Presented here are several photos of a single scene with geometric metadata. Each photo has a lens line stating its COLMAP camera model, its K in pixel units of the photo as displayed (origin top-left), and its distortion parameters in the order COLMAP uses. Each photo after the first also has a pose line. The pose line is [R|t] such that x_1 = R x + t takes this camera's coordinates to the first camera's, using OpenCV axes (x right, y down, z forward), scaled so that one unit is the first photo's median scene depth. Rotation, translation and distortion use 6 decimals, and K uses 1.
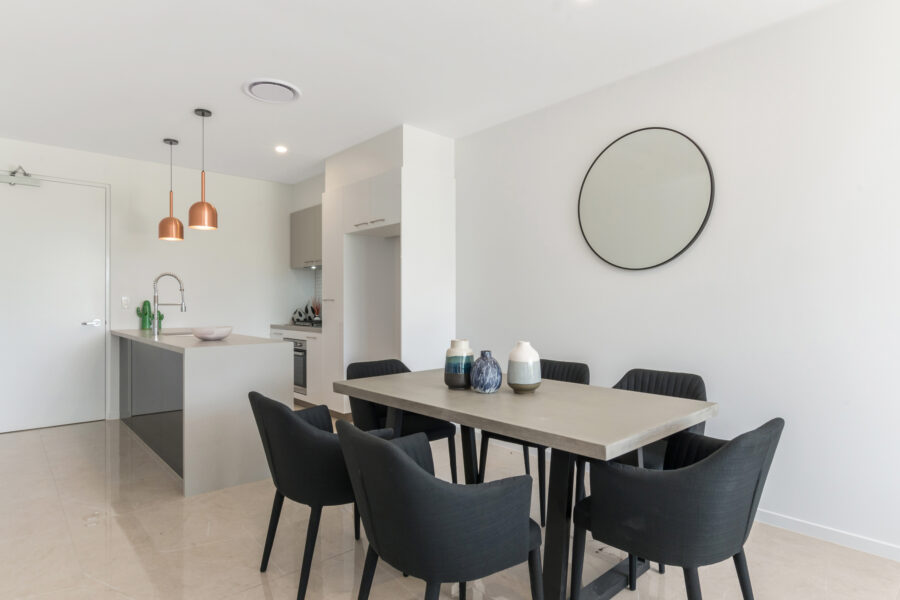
lens RADIAL K [[495.6, 0, 450.0], [0, 495.6, 300.0], [0, 0, 1]] dist [-0.001132, -0.000106]
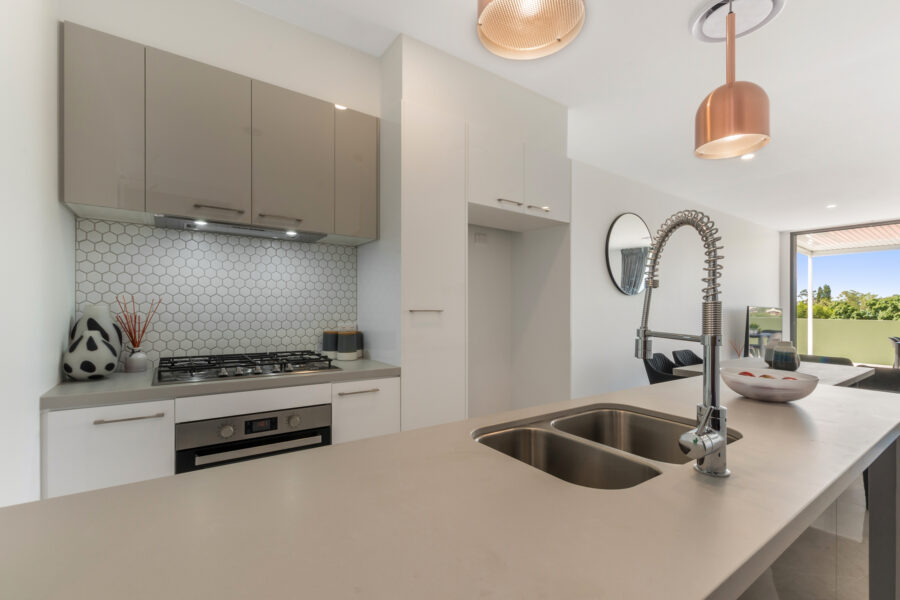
lens RADIAL K [[407.5, 0, 450.0], [0, 407.5, 300.0], [0, 0, 1]] dist [0.000208, -0.000035]
pose [[0.135081, 0.022779, 0.990573, -0.688151], [-0.017069, 0.999641, -0.020660, -0.003304], [-0.990687, -0.014117, 0.135422, 0.926335]]
